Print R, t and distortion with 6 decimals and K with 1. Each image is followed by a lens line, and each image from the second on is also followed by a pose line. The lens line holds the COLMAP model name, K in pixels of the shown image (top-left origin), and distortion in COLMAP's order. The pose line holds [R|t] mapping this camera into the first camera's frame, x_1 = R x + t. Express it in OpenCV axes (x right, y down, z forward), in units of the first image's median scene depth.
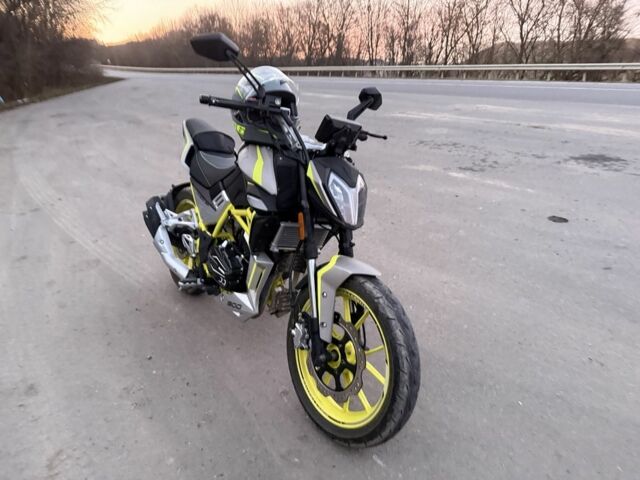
lens RADIAL K [[428.4, 0, 322.3], [0, 428.4, 239.0], [0, 0, 1]] dist [-0.002049, 0.001037]
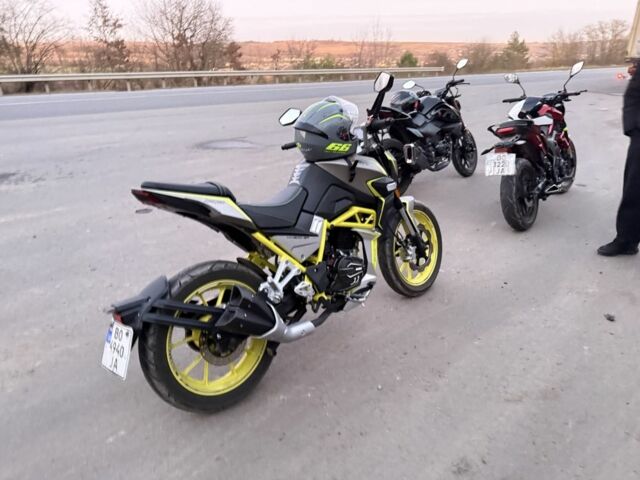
lens RADIAL K [[508.8, 0, 320.0], [0, 508.8, 240.0], [0, 0, 1]] dist [0.026843, -0.001687]
pose [[-0.147560, -0.304164, 0.941122, -1.680264], [0.386819, 0.857998, 0.337949, -0.523793], [-0.910273, 0.413912, -0.008950, 1.274347]]
